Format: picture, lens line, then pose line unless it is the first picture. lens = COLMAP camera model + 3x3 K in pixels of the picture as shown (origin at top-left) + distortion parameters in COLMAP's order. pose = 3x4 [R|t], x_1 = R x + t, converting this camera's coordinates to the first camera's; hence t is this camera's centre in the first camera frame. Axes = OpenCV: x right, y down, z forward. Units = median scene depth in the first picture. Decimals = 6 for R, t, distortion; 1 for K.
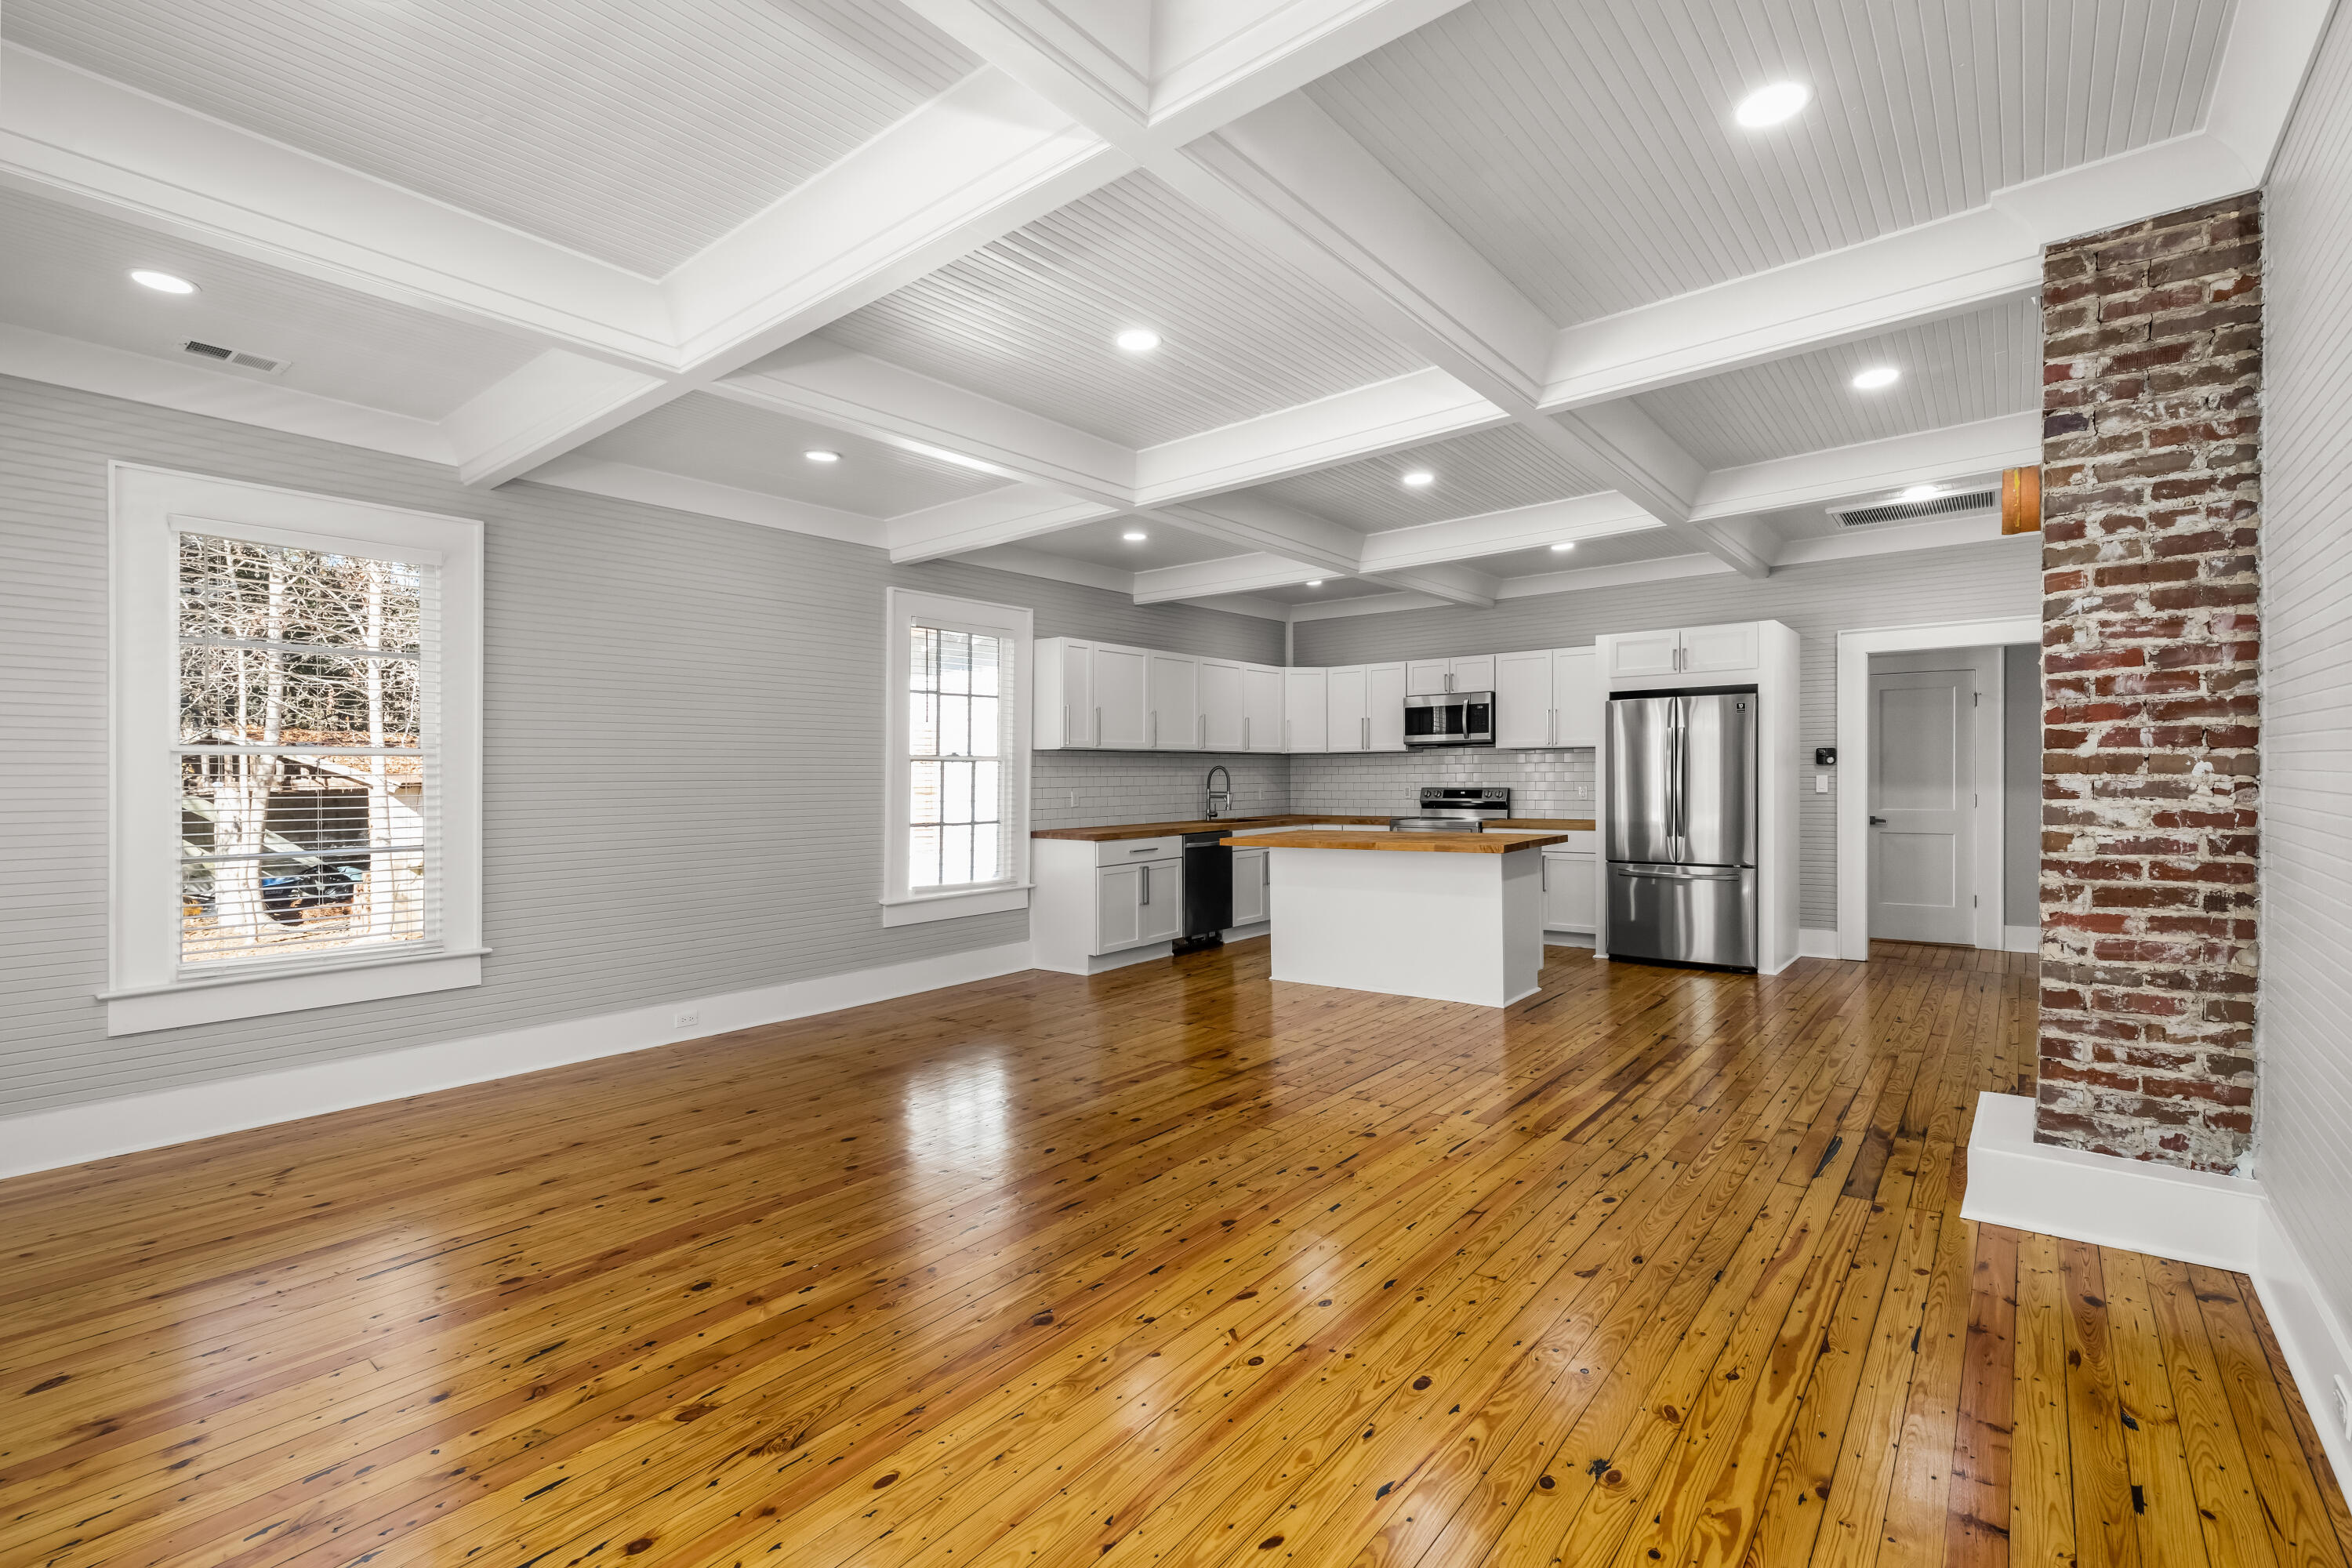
lens RADIAL K [[1061.5, 0, 1181.4], [0, 1061.5, 781.6], [0, 0, 1]] dist [0.003151, -0.000832]
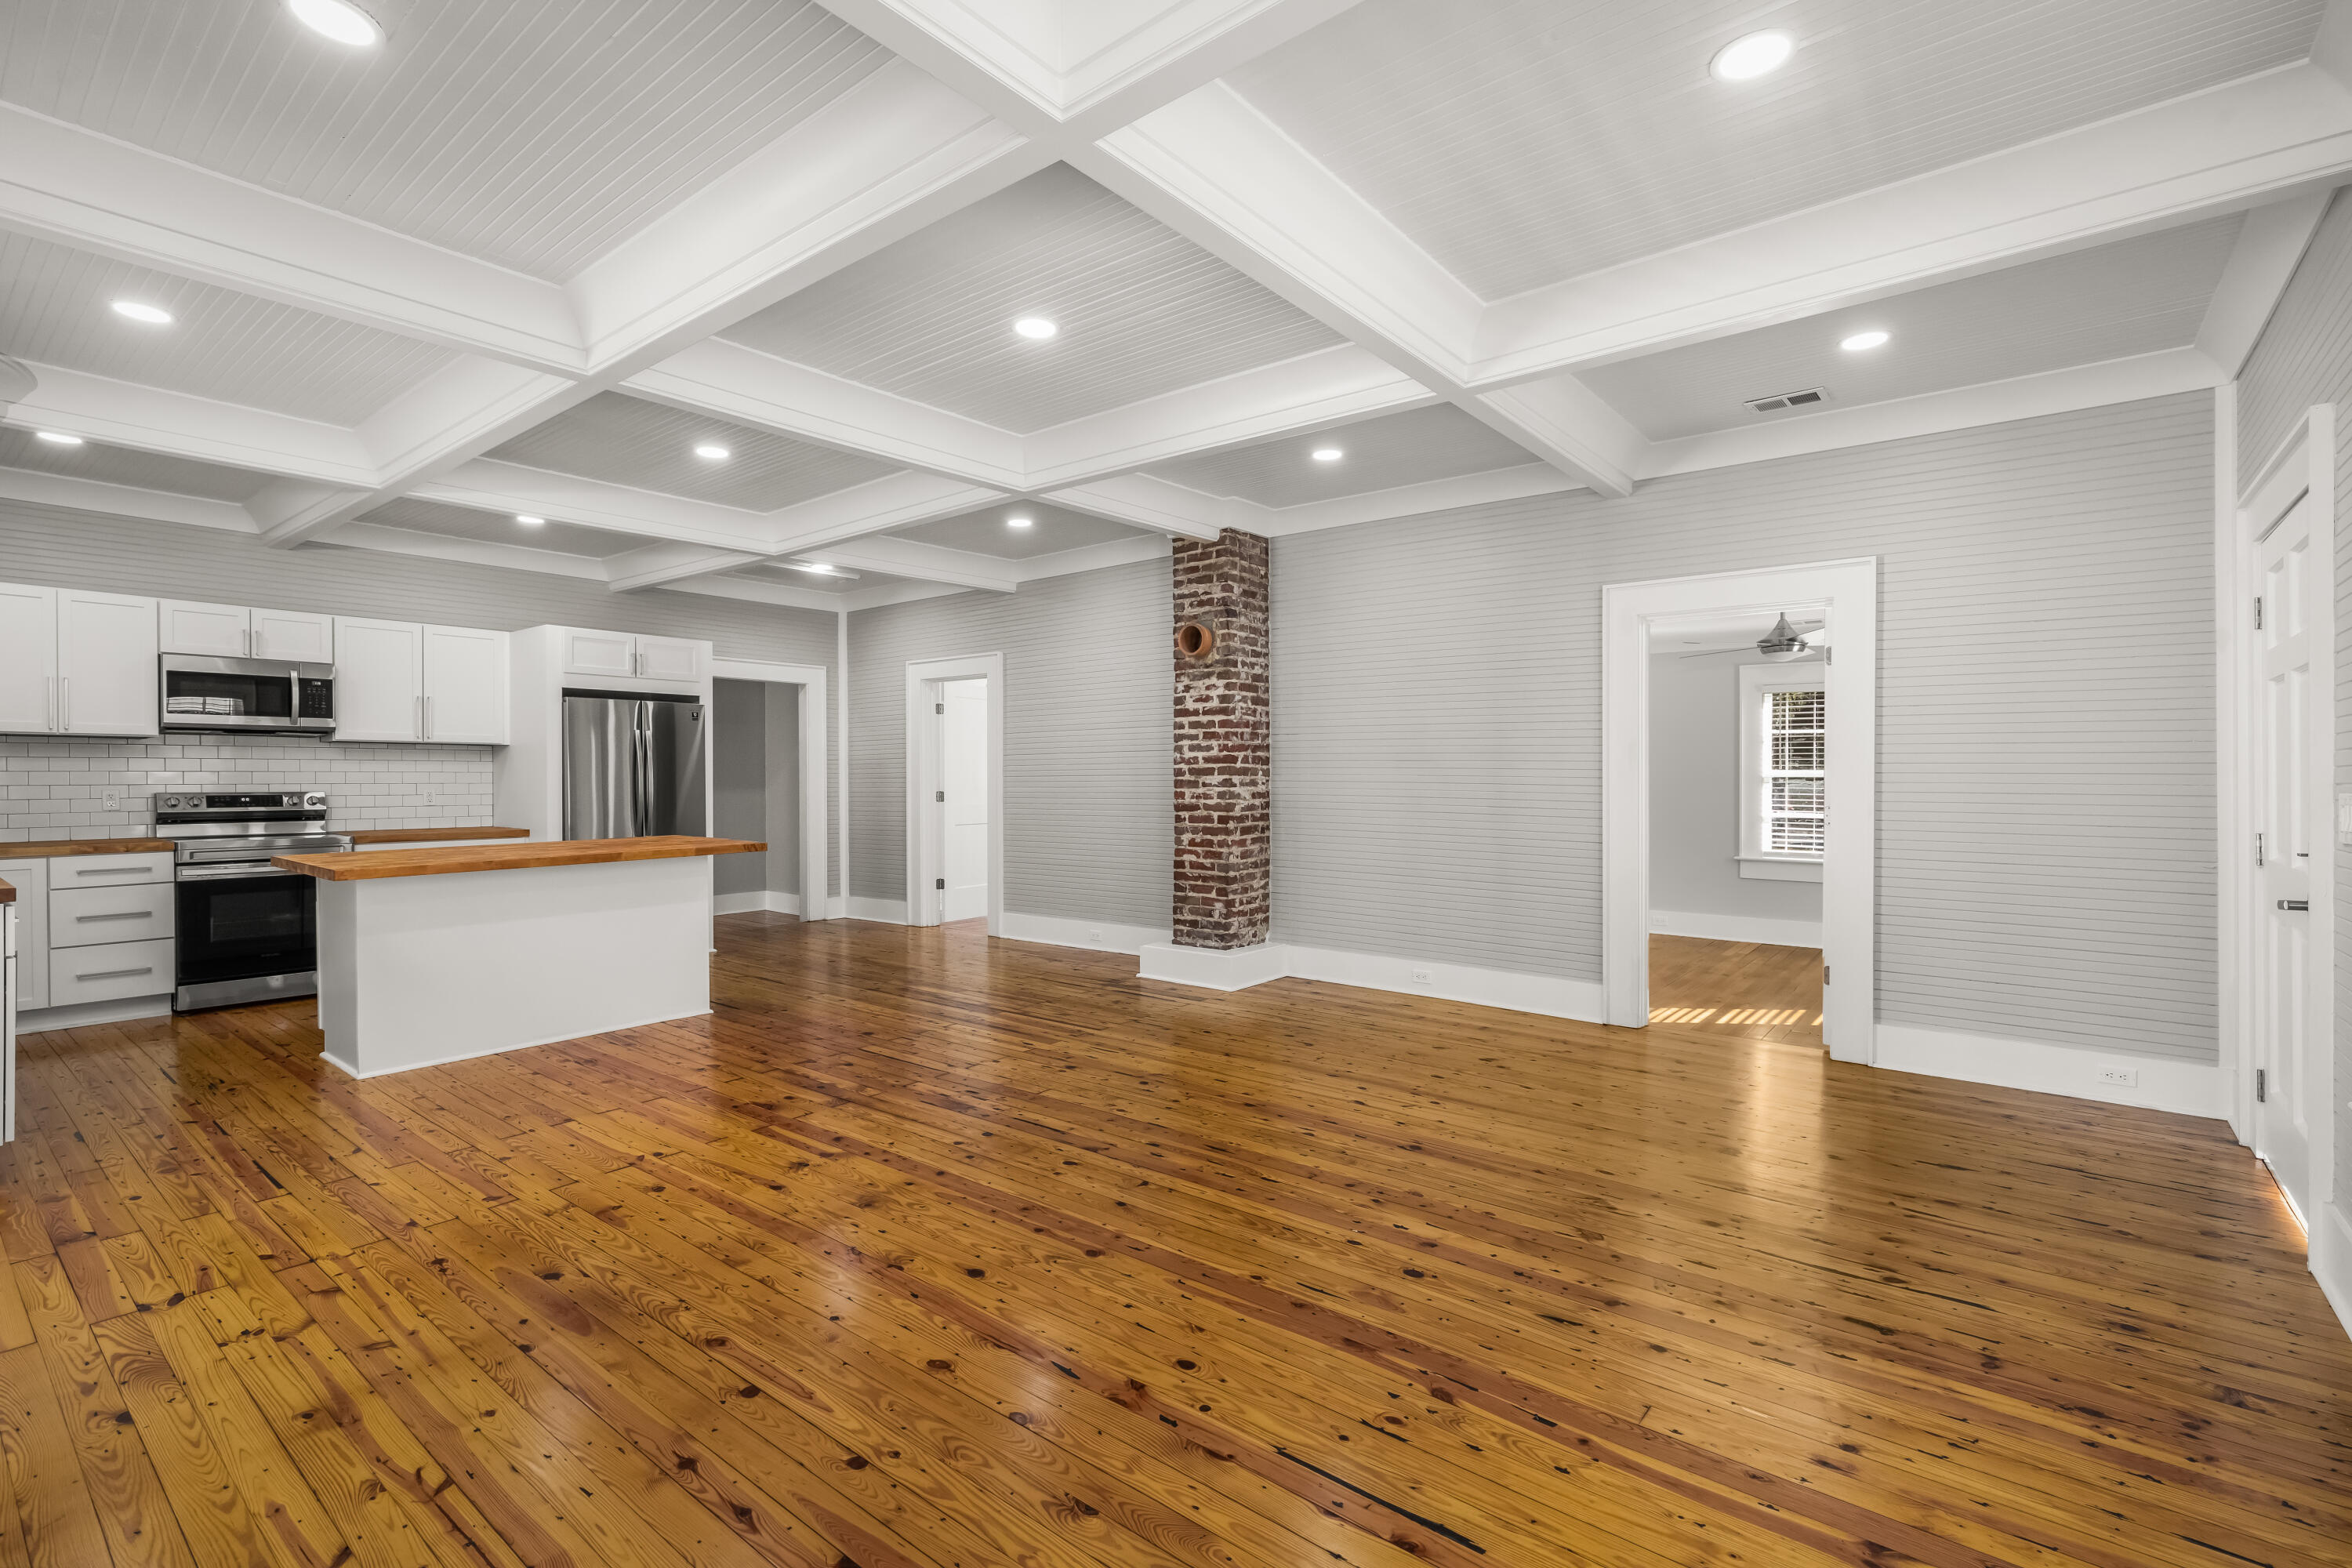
lens RADIAL K [[1061.5, 0, 1181.4], [0, 1061.5, 781.6], [0, 0, 1]] dist [0.003151, -0.000832]
pose [[-0.001262, 0.004238, 0.999990, -1.272957], [0.004501, 0.999981, -0.004232, 0.013231], [-0.999989, 0.004496, -0.001281, 1.067031]]
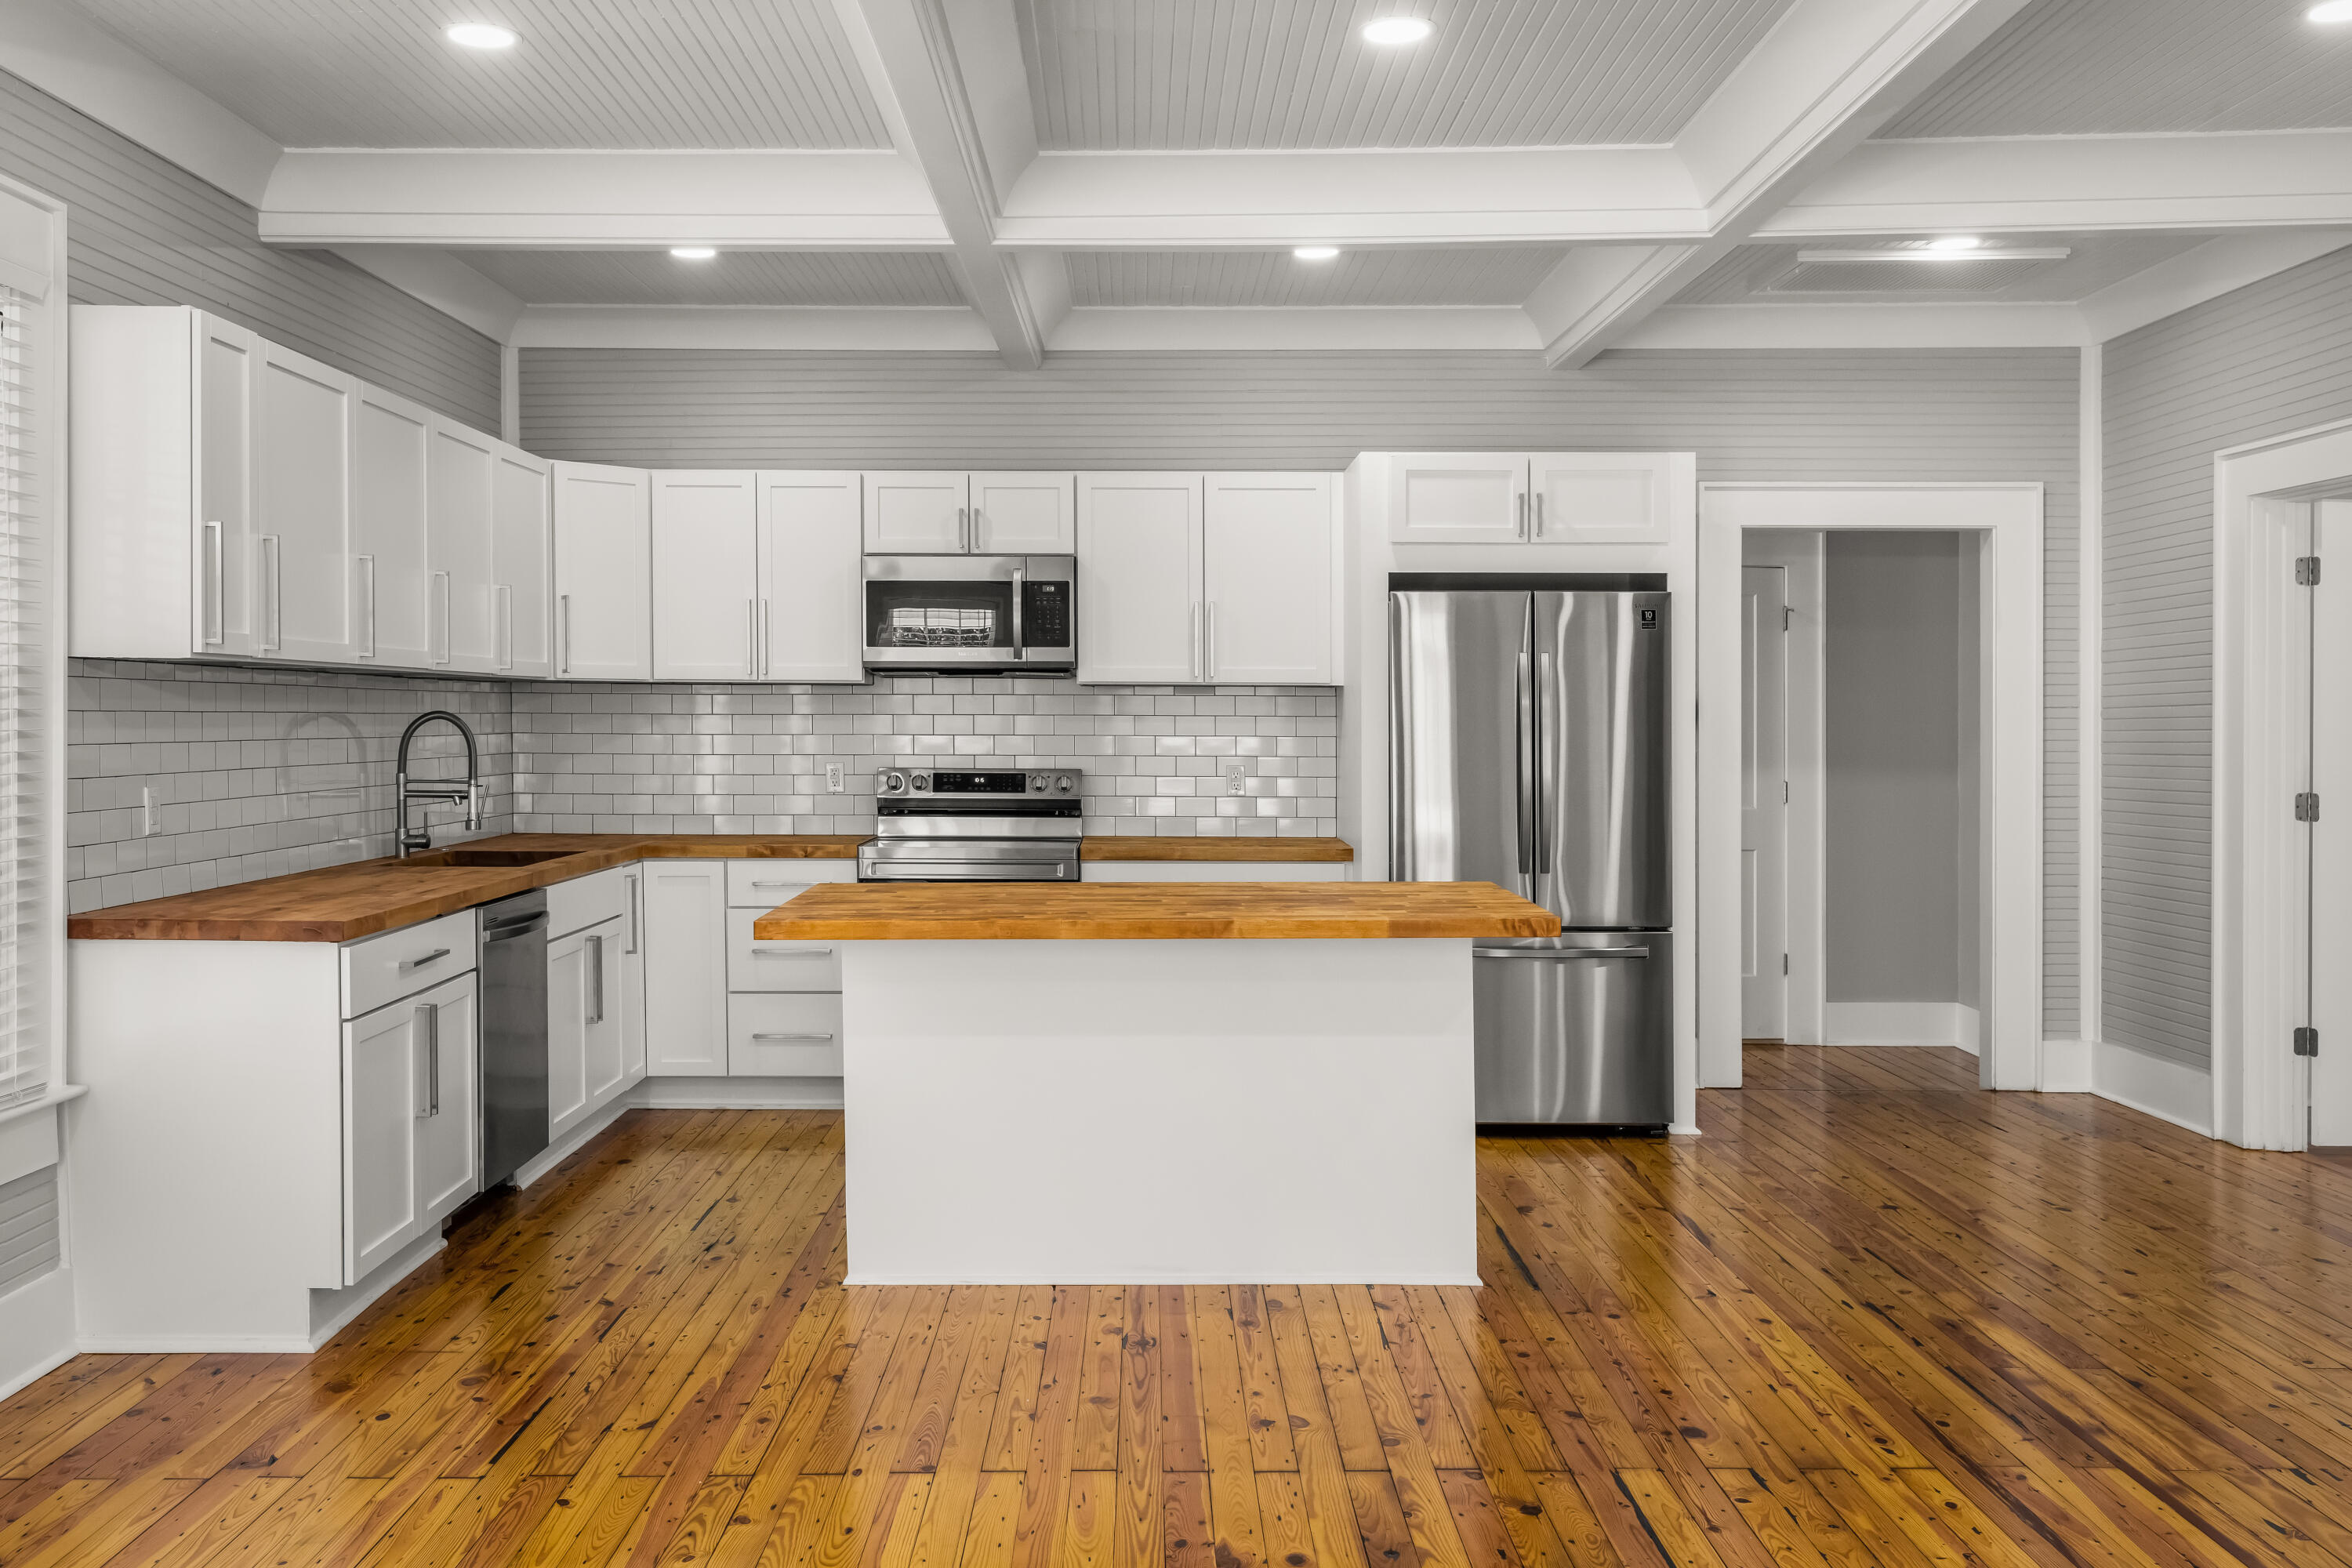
lens RADIAL K [[2125.0, 0, 1112.0], [0, 2125.0, 759.2], [0, 0, 1]] dist [0.005683, 0.009962]
pose [[0.792235, 0.001787, 0.610213, -0.658362], [-0.008927, 0.999923, 0.008662, -0.017896], [-0.610150, -0.012309, 0.792190, 0.747491]]
